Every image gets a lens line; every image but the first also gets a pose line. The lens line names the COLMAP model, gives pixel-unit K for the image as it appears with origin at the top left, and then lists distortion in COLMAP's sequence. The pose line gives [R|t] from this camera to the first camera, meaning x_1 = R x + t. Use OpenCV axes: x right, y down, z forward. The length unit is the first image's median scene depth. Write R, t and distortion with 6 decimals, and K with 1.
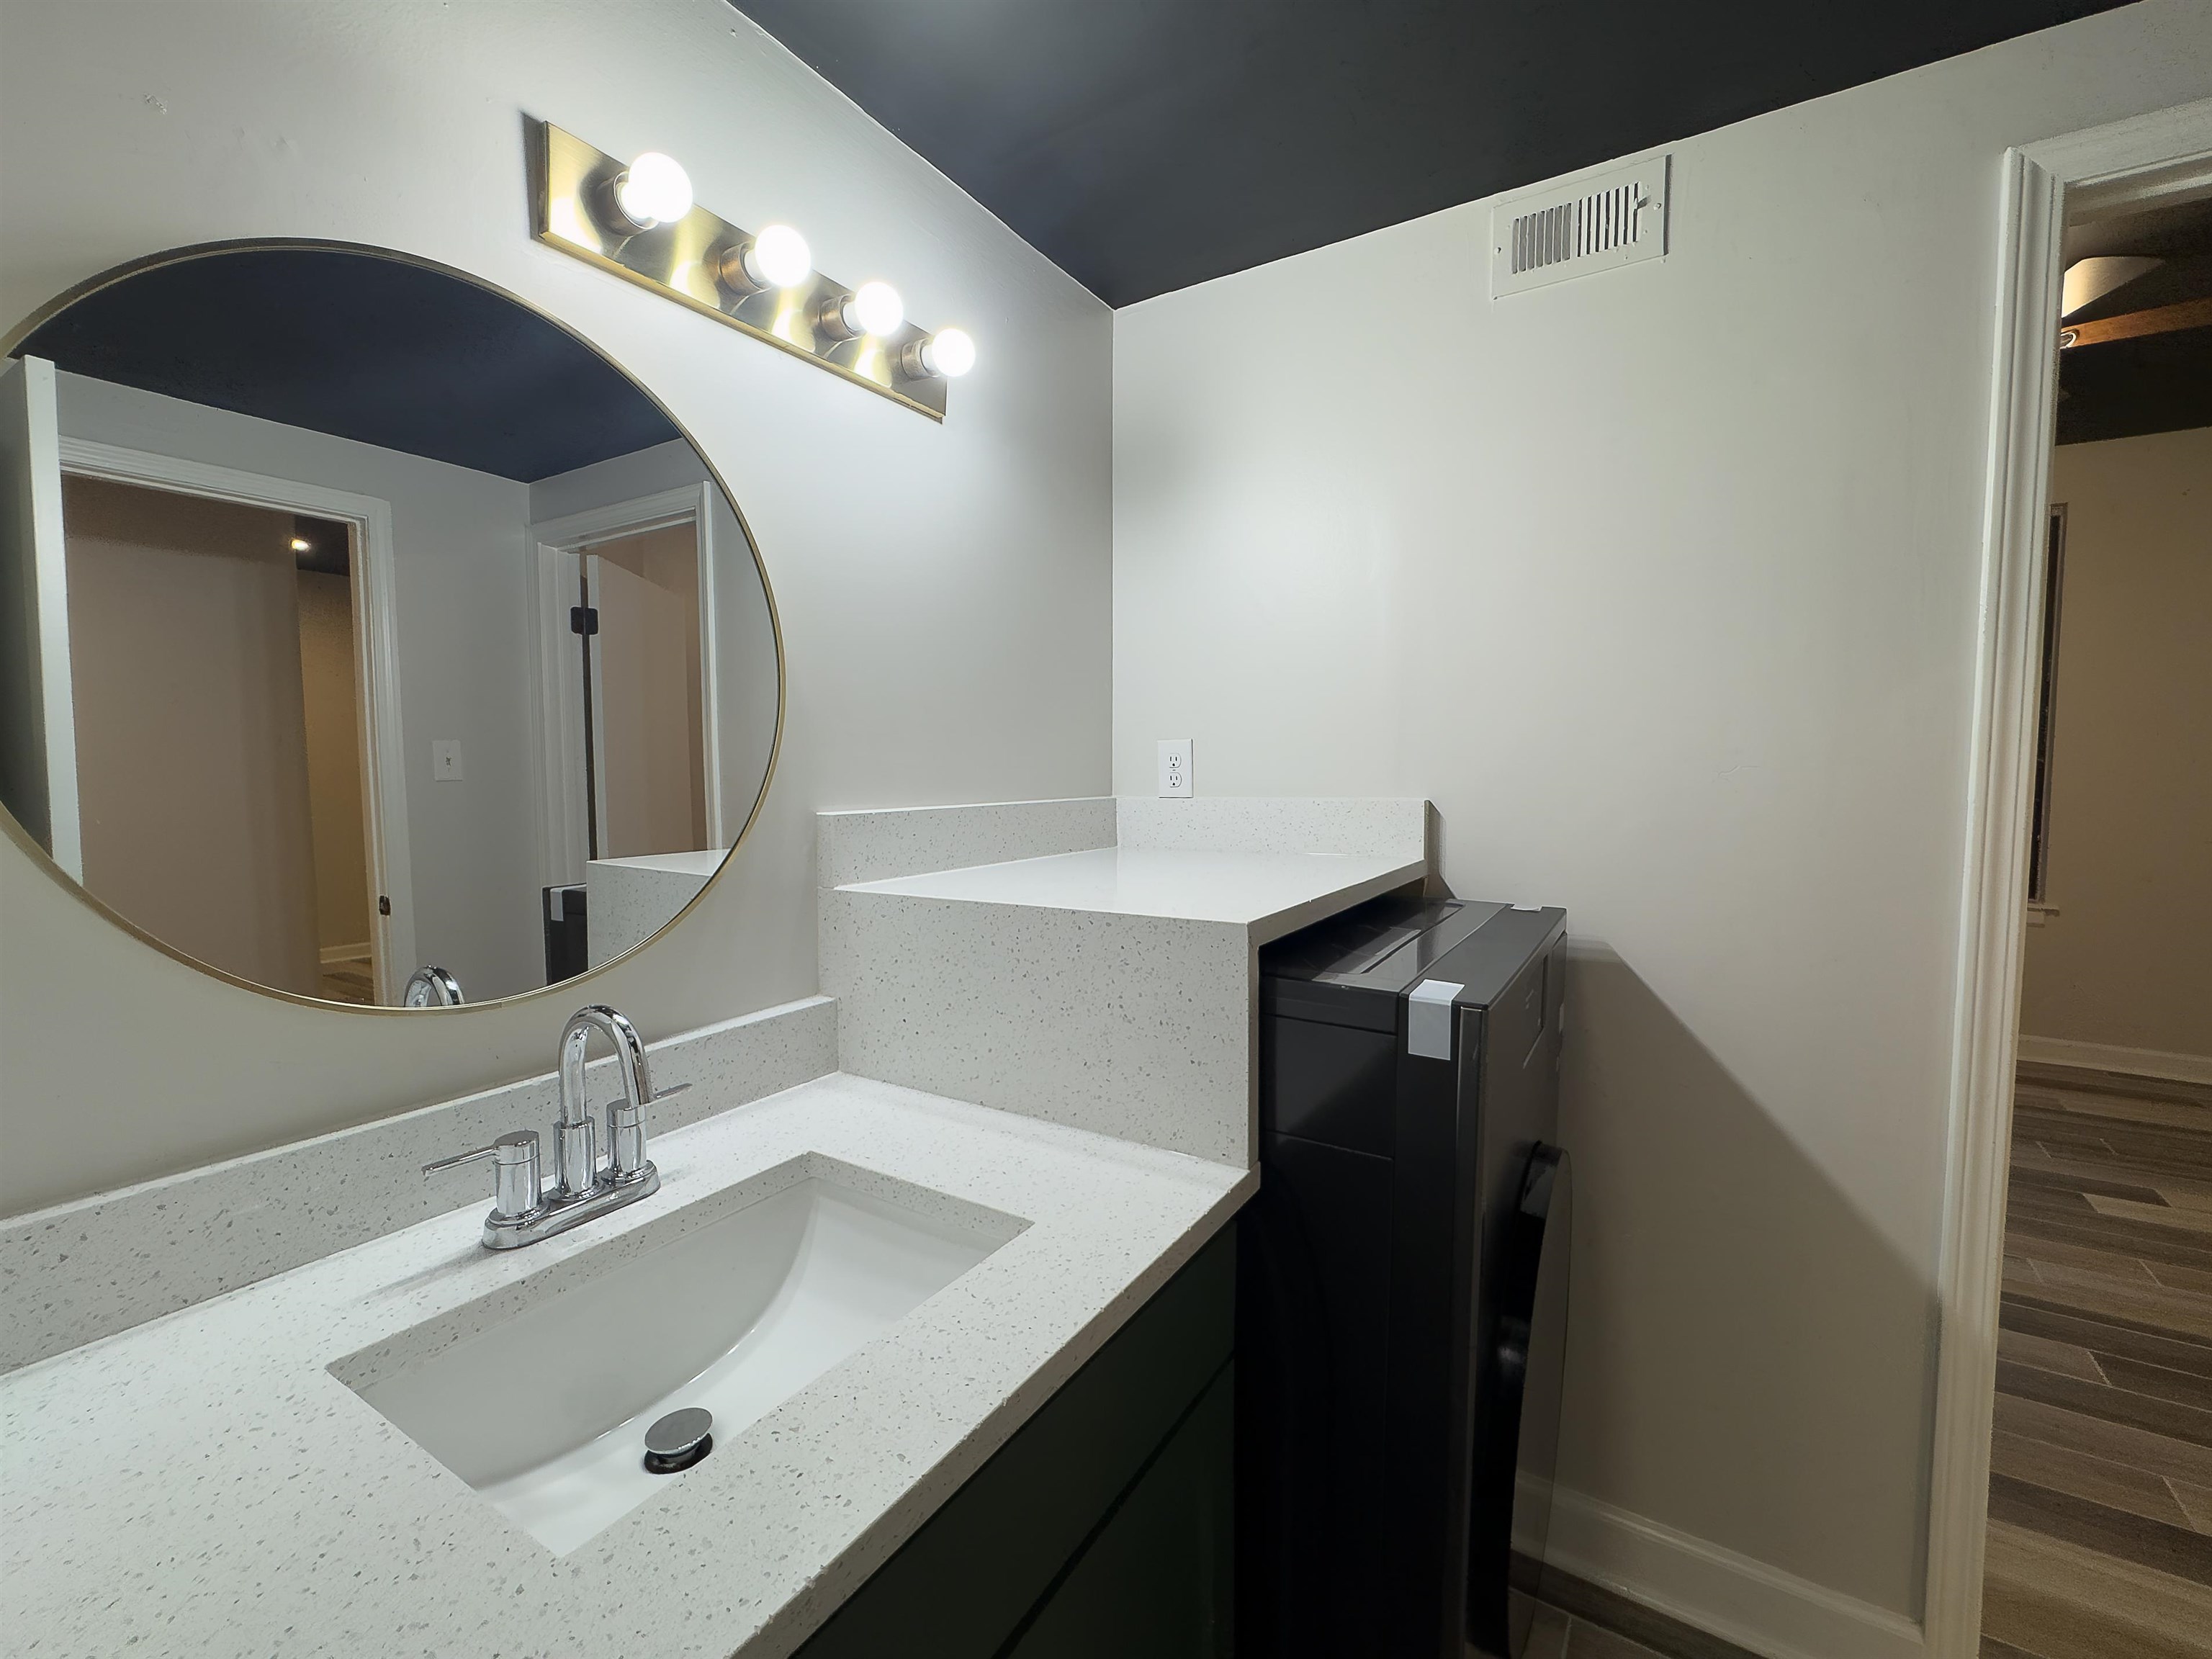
lens RADIAL K [[927.0, 0, 1111.6], [0, 927.0, 822.8], [0, 0, 1]] dist [-0.009586, -0.000200]
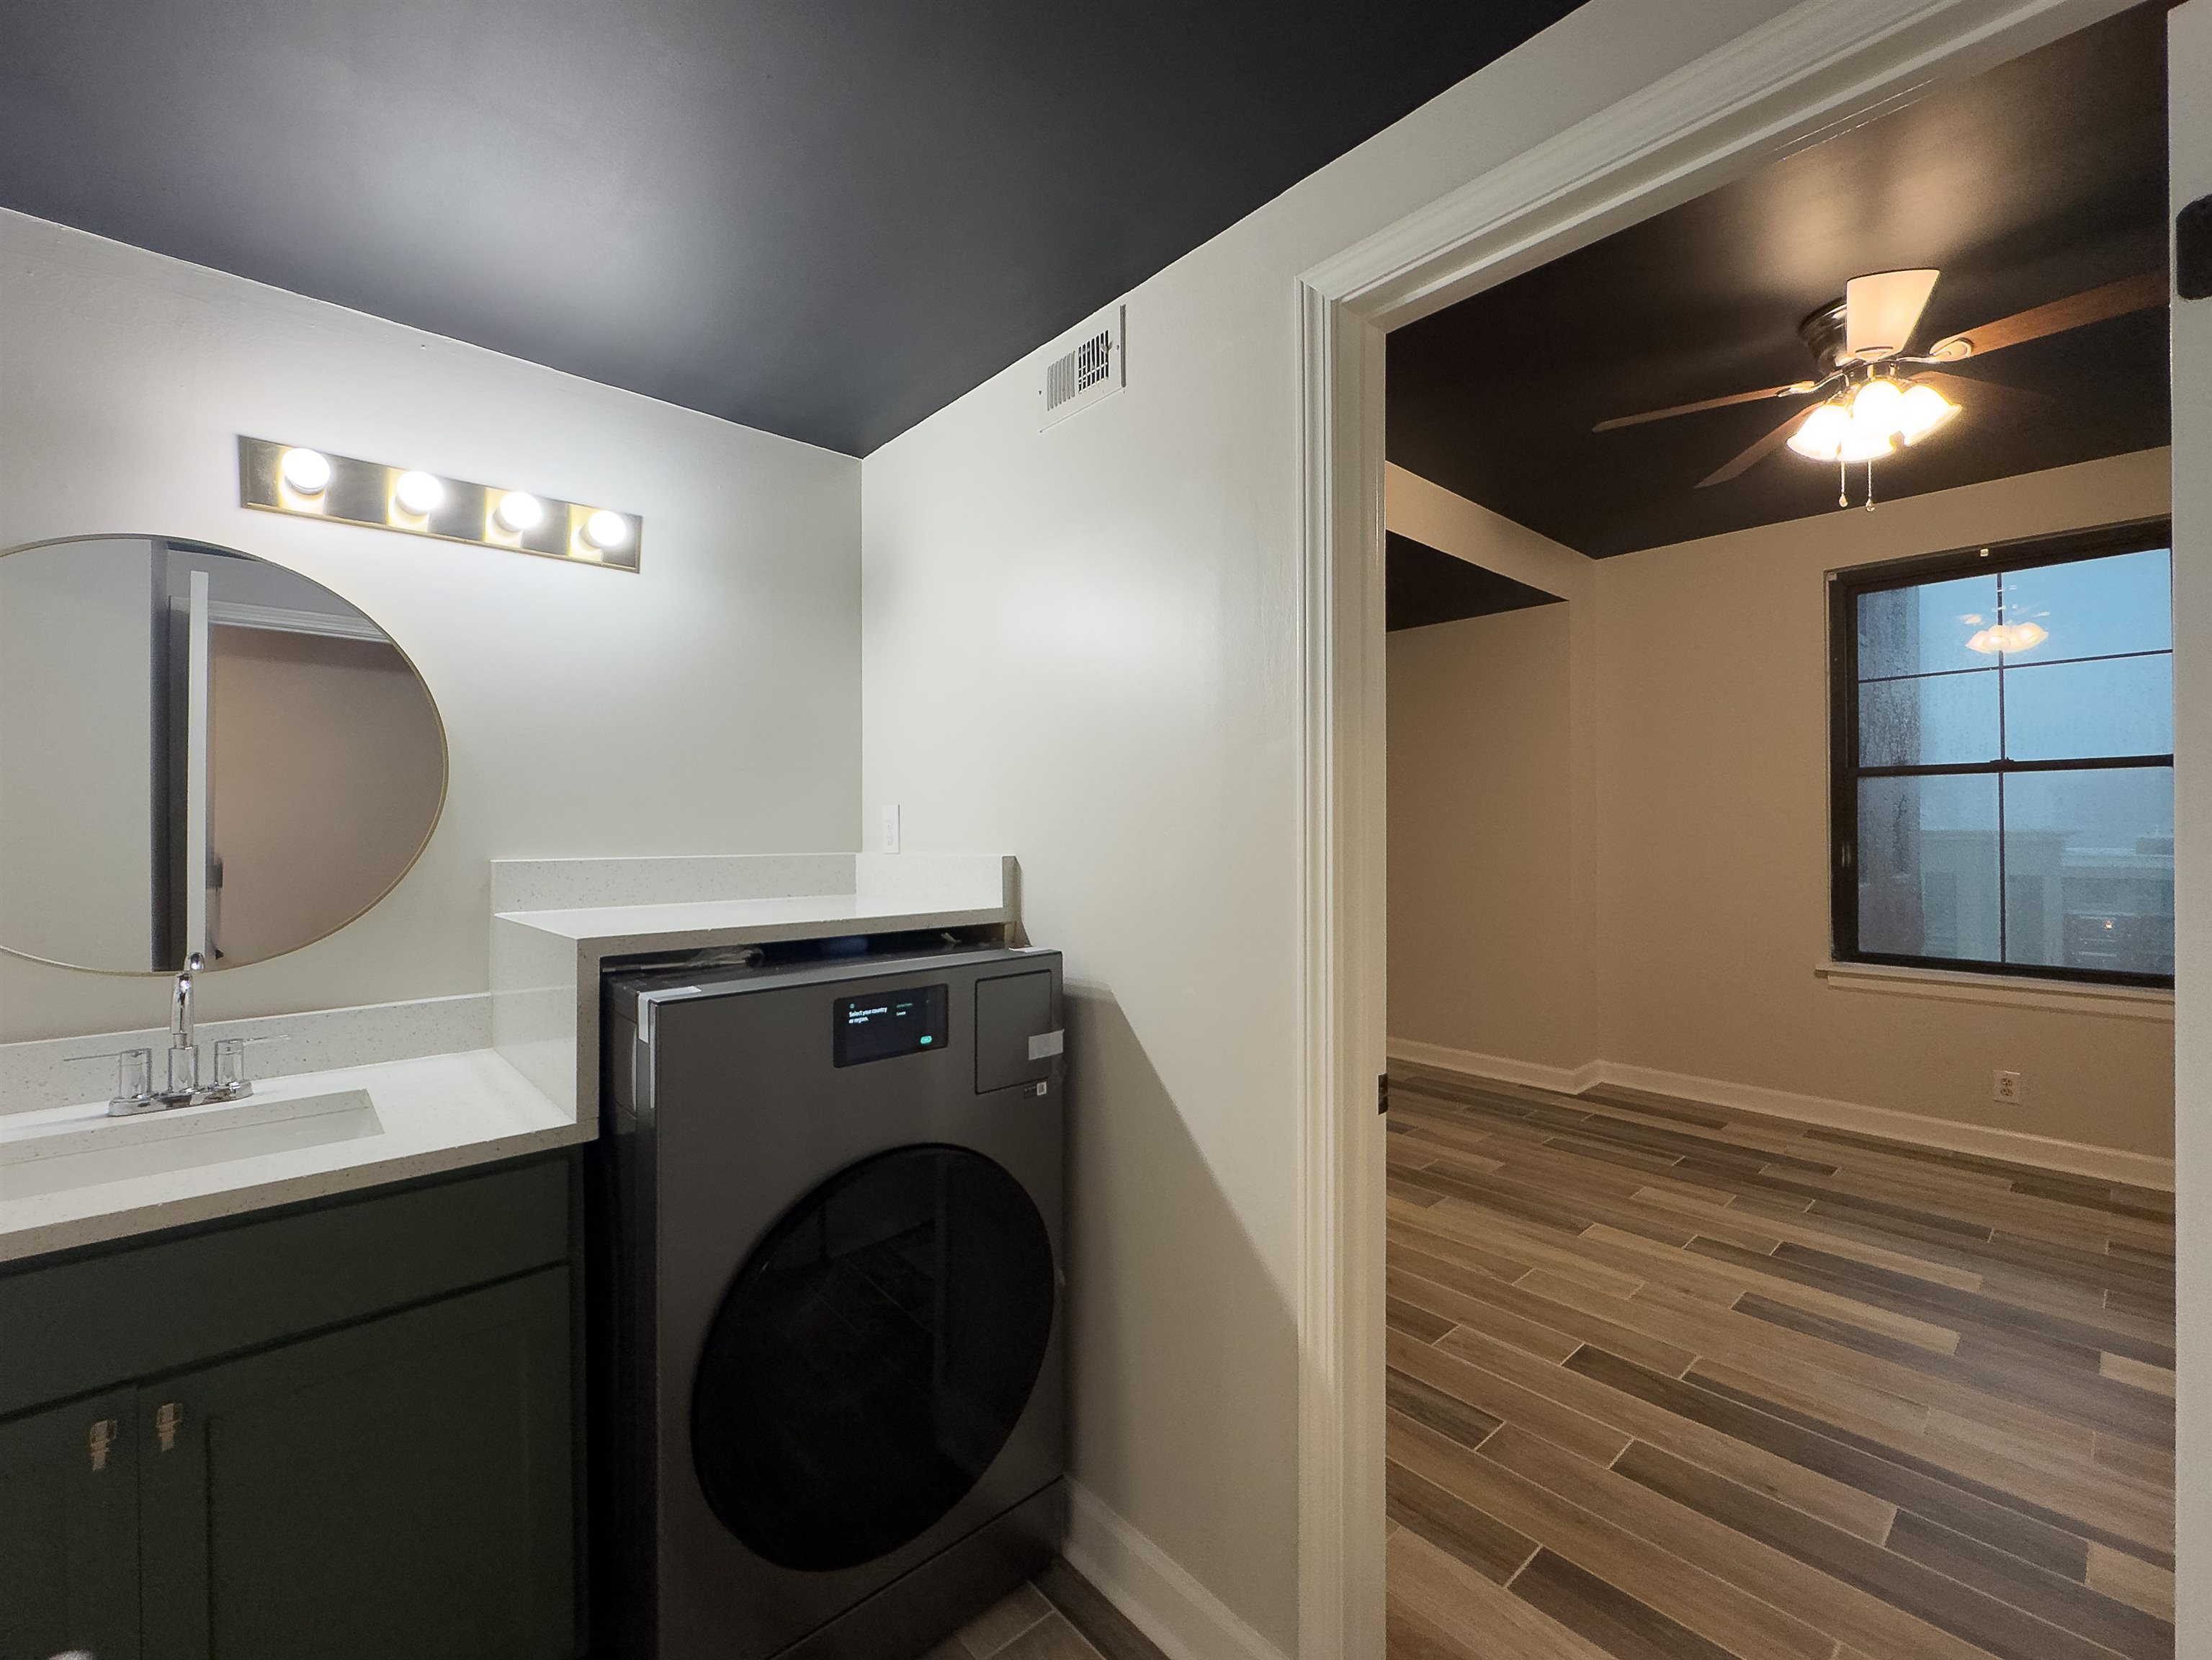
lens RADIAL K [[918.9, 0, 1102.8], [0, 918.9, 823.9], [0, 0, 1]] dist [-0.003870, -0.000427]
pose [[0.963394, -0.002487, -0.268080, 0.936799], [-0.014988, 0.997893, -0.063120, 0.007525], [0.267672, 0.064828, 0.961327, -0.092598]]
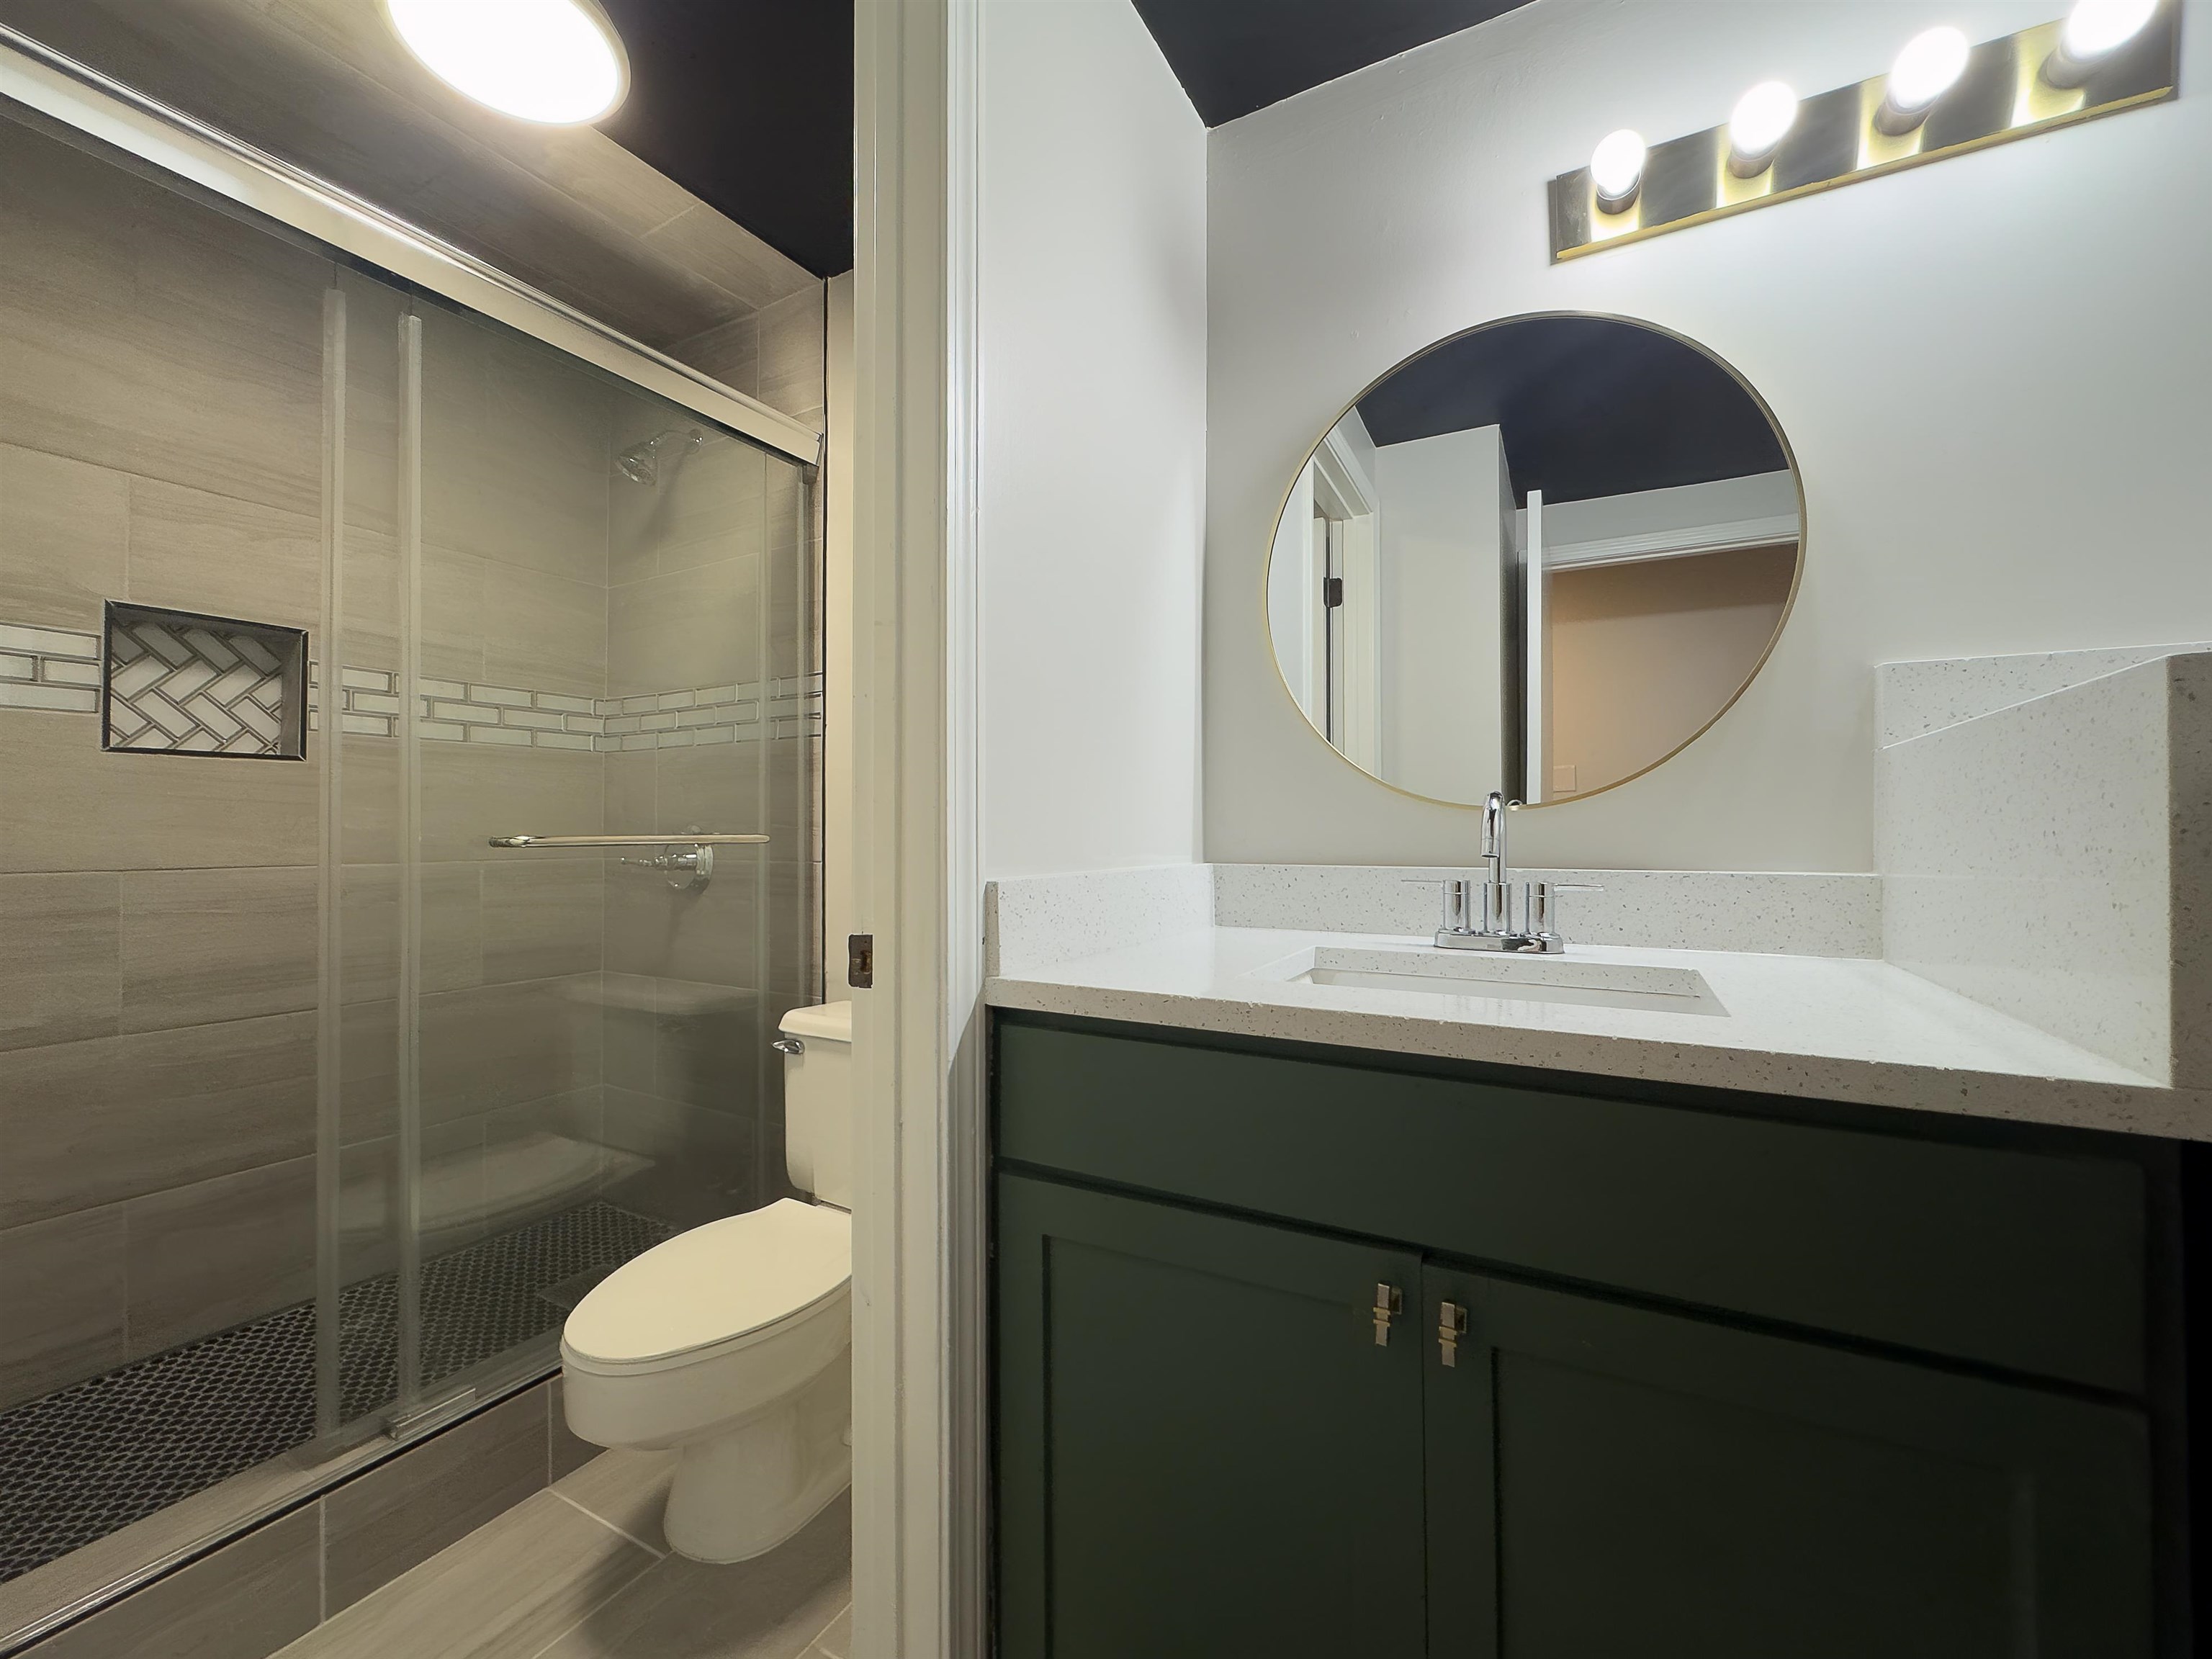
lens RADIAL K [[905.2, 0, 1115.4], [0, 905.2, 826.2], [0, 0, 1]] dist [-0.000604, -0.000396]
pose [[0.066362, -0.008211, -0.997762, 0.494933], [-0.062019, 0.997999, -0.012338, 0.194985], [0.995866, 0.062699, 0.065720, 0.220034]]
